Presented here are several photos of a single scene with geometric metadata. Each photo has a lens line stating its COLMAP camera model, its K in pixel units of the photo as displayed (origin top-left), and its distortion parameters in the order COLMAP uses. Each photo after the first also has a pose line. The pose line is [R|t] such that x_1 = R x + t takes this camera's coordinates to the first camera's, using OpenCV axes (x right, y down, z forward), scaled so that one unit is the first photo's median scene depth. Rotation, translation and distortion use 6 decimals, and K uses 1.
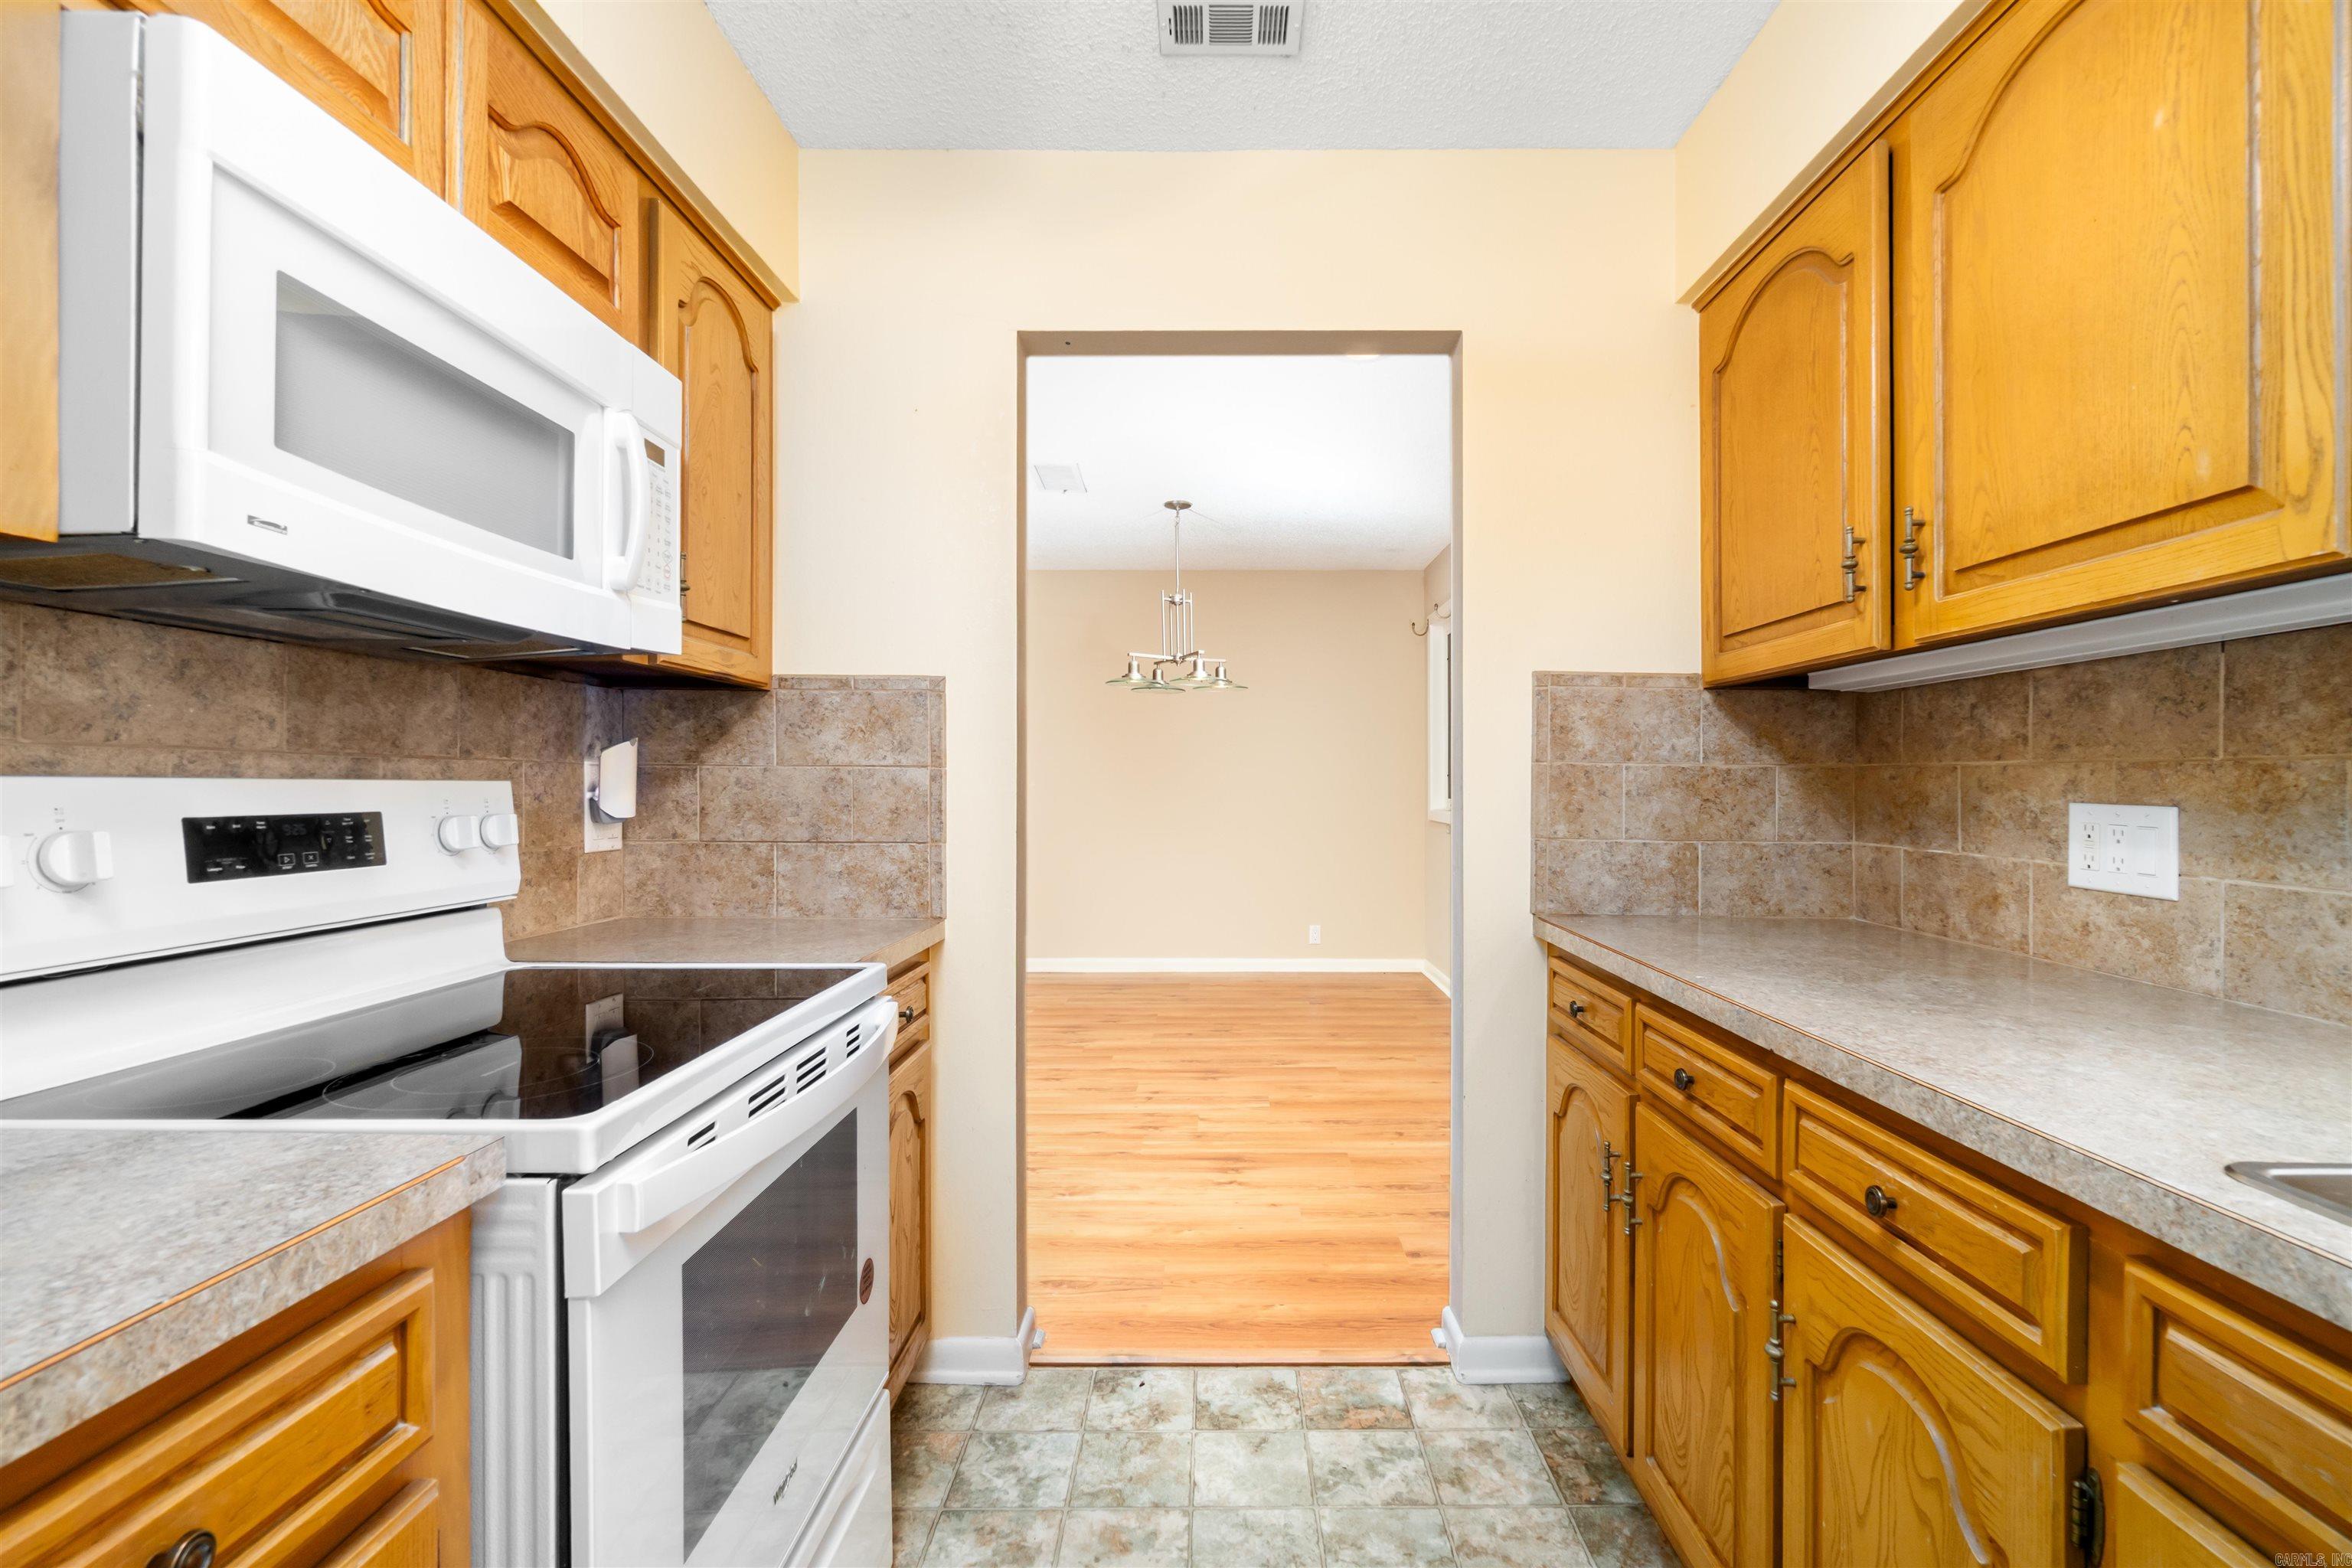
lens RADIAL K [[1040.4, 0, 1176.0], [0, 1040.4, 784.0], [0, 0, 1]] dist [-0.015960, 0.000129]
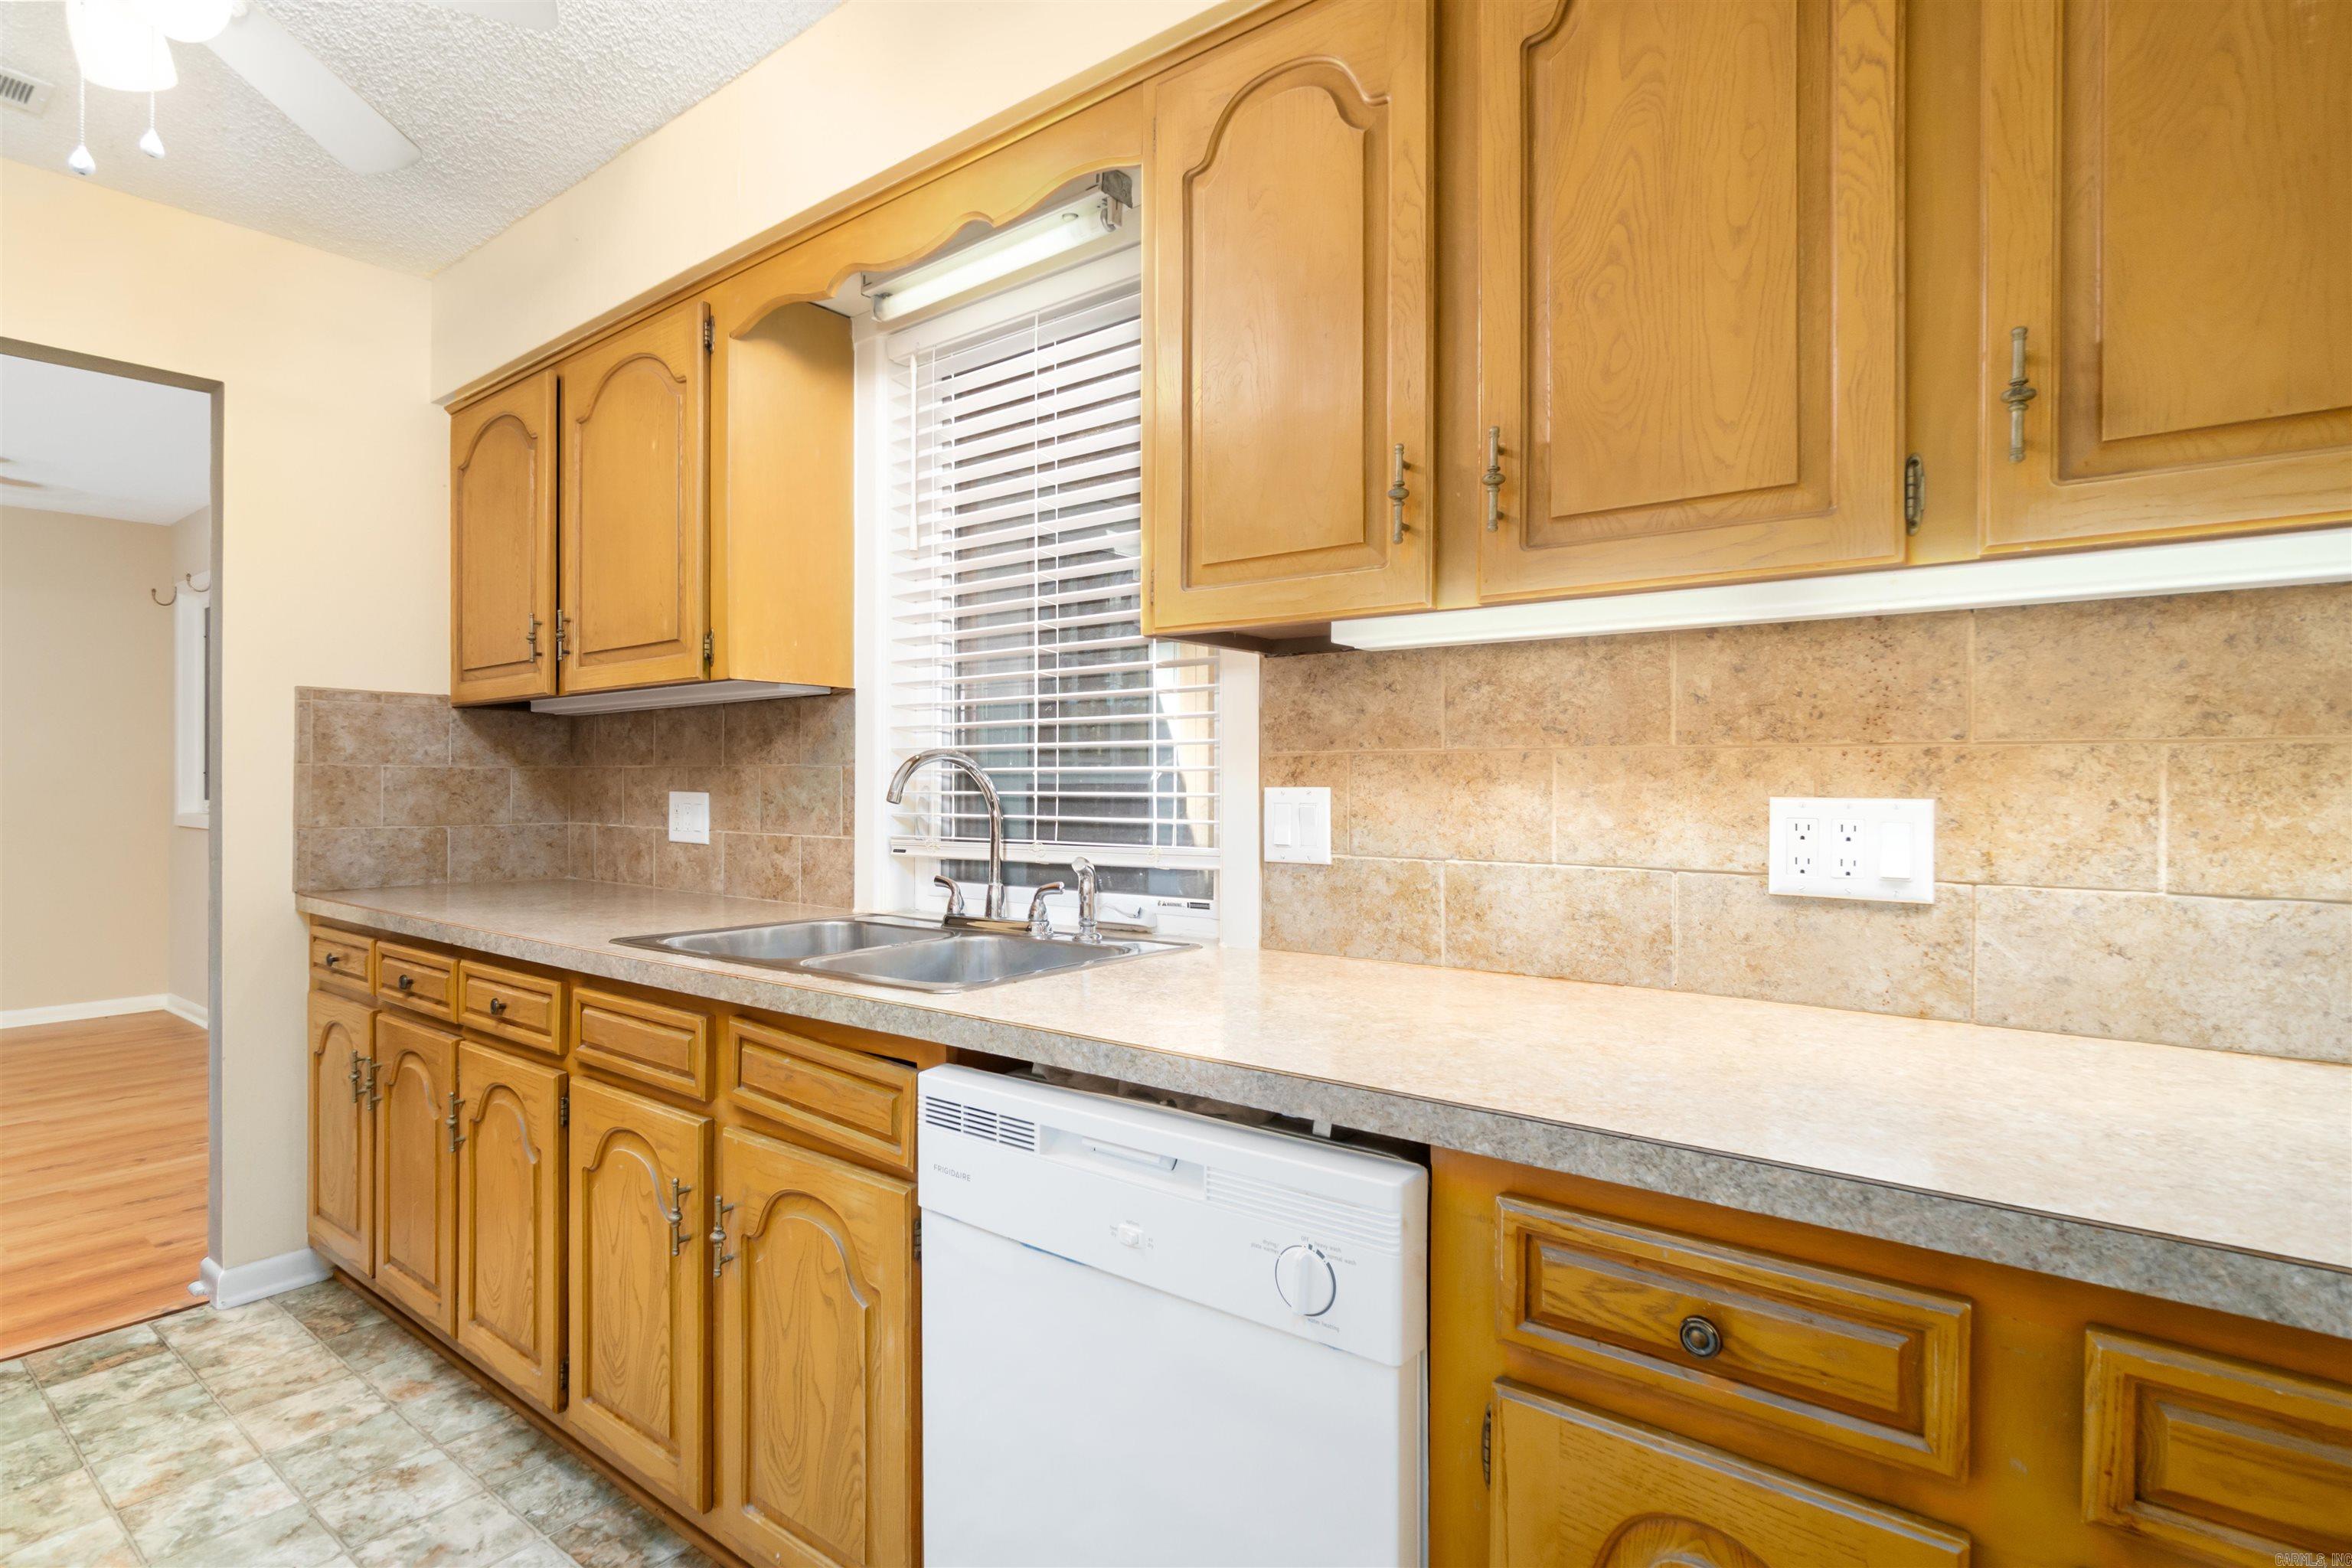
lens RADIAL K [[1204.1, 0, 1177.2], [0, 1204.1, 765.4], [0, 0, 1]] dist [-0.005313, 0.000378]
pose [[0.591097, 0.005442, 0.806582, -0.165961], [0.004851, 0.999935, -0.010301, 0.000324], [-0.806586, 0.010002, 0.591033, -0.620910]]
